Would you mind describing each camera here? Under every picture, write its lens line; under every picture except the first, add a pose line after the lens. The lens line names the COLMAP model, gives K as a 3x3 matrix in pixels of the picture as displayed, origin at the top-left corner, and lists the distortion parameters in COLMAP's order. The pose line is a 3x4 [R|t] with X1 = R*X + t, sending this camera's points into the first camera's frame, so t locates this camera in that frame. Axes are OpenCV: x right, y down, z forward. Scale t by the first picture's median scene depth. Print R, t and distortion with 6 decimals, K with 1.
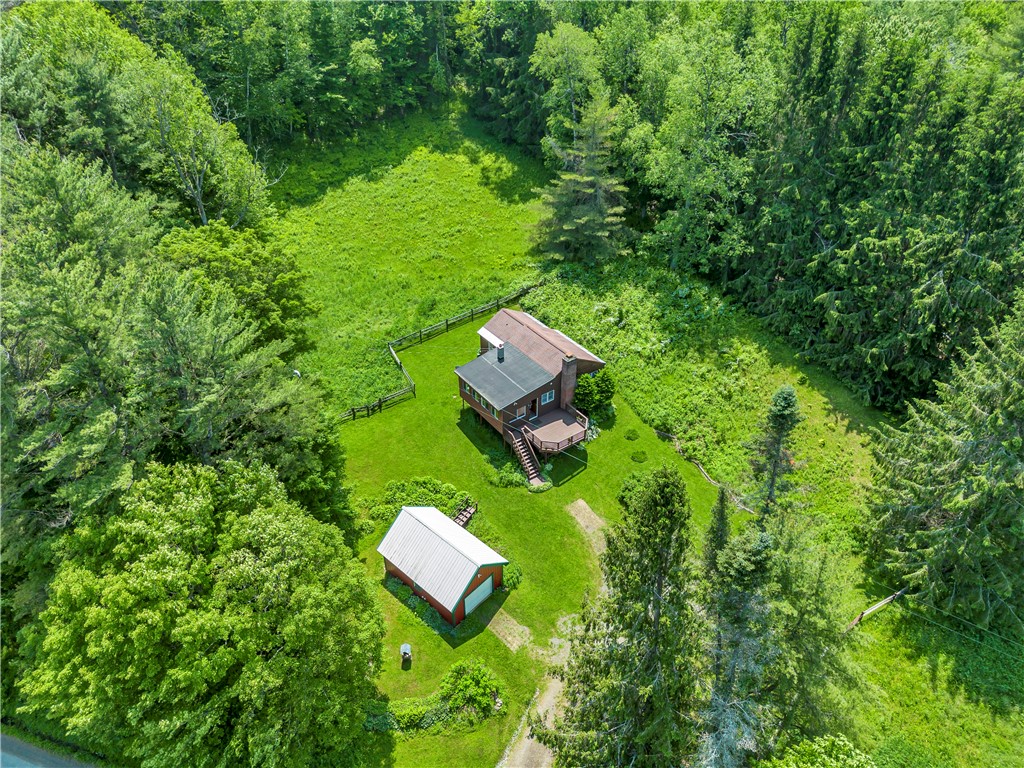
lens RADIAL K [[724.3, 0, 507.2], [0, 724.3, 383.0], [0, 0, 1]] dist [0.072131, -0.066043]
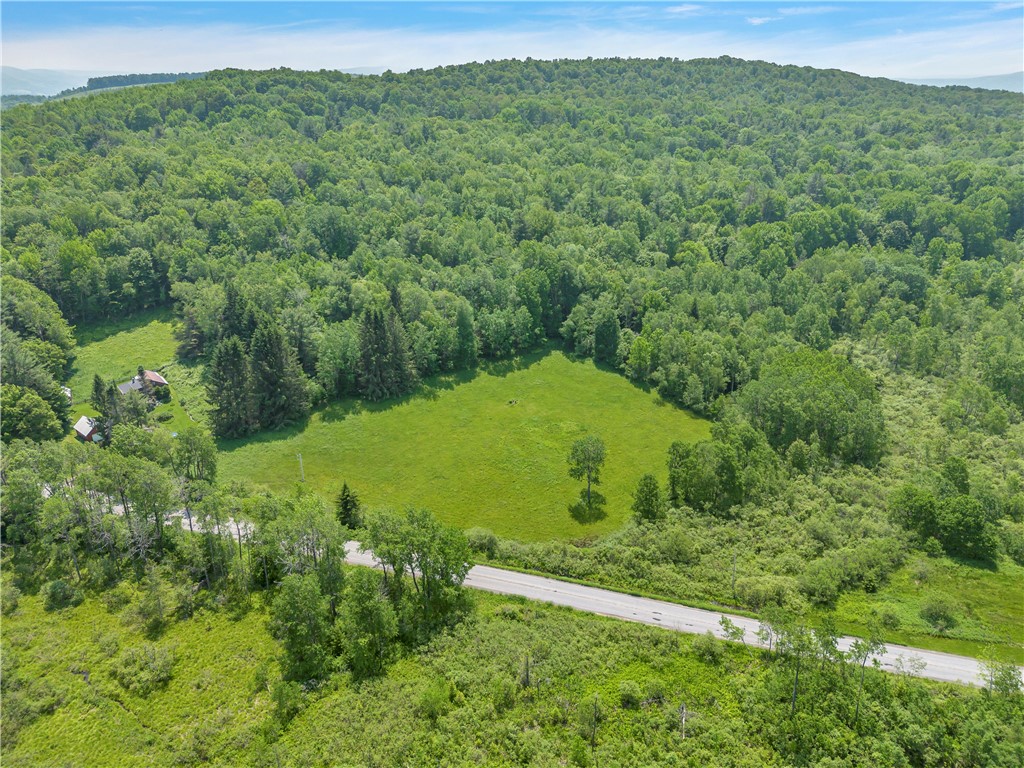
lens RADIAL K [[724.3, 0, 507.2], [0, 724.3, 383.0], [0, 0, 1]] dist [0.072131, -0.066043]
pose [[0.999103, -0.008182, 0.041541, 1.613651], [0.017303, 0.974380, -0.224240, 0.776958], [-0.038642, 0.224758, 0.973648, -2.388579]]
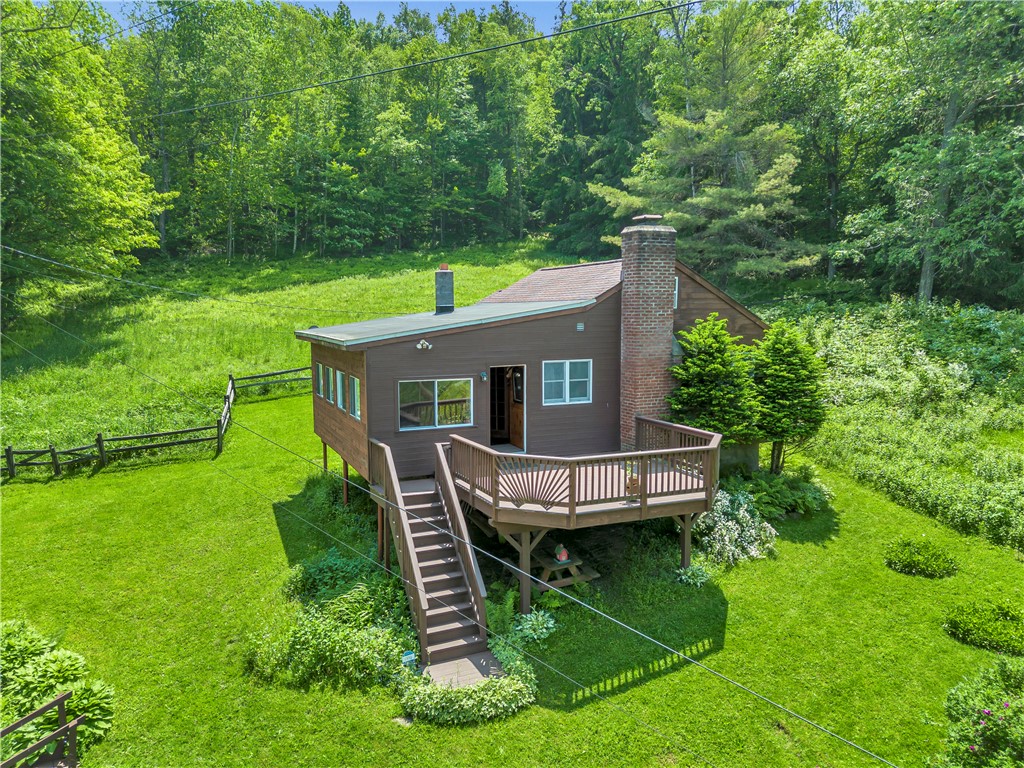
lens RADIAL K [[724.3, 0, 507.2], [0, 724.3, 383.0], [0, 0, 1]] dist [0.072131, -0.066043]
pose [[0.980866, 0.023458, -0.193264, 0.090644], [-0.118212, 0.860521, -0.495510, 0.165445], [0.154684, 0.508875, 0.846829, 0.795648]]
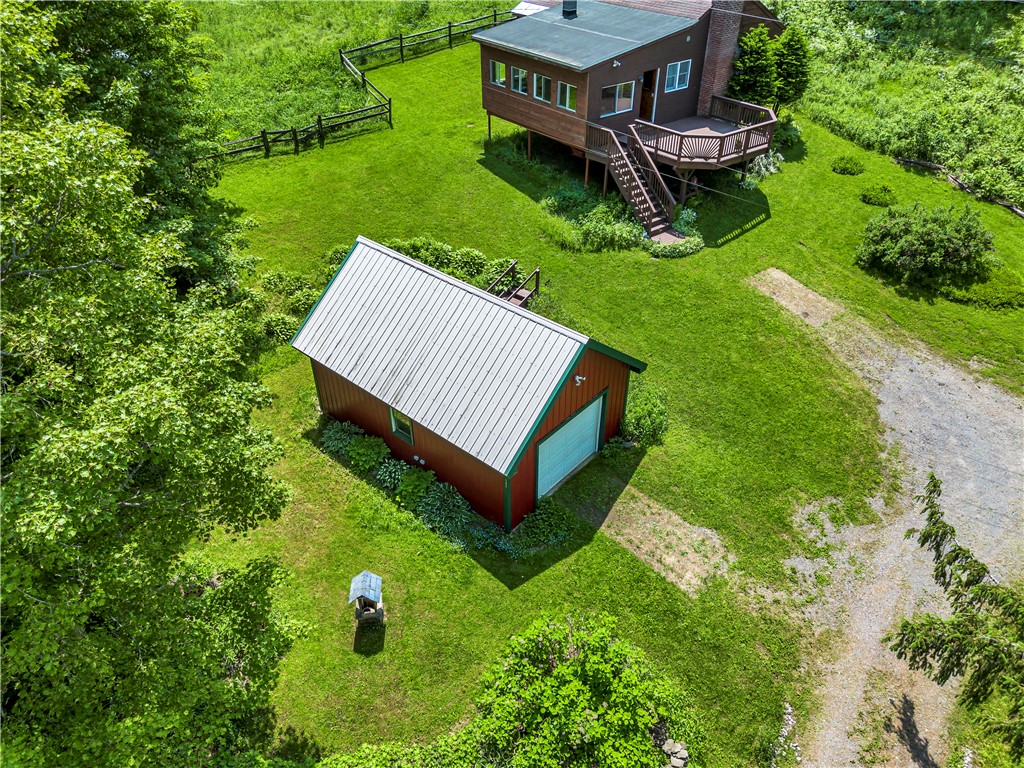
lens RADIAL K [[724.3, 0, 507.2], [0, 724.3, 383.0], [0, 0, 1]] dist [0.072131, -0.066043]
pose [[0.999709, -0.012431, 0.020662, -0.067788], [0.012585, 0.999894, -0.007301, 0.227306], [-0.020569, 0.007559, 0.999760, 0.556161]]
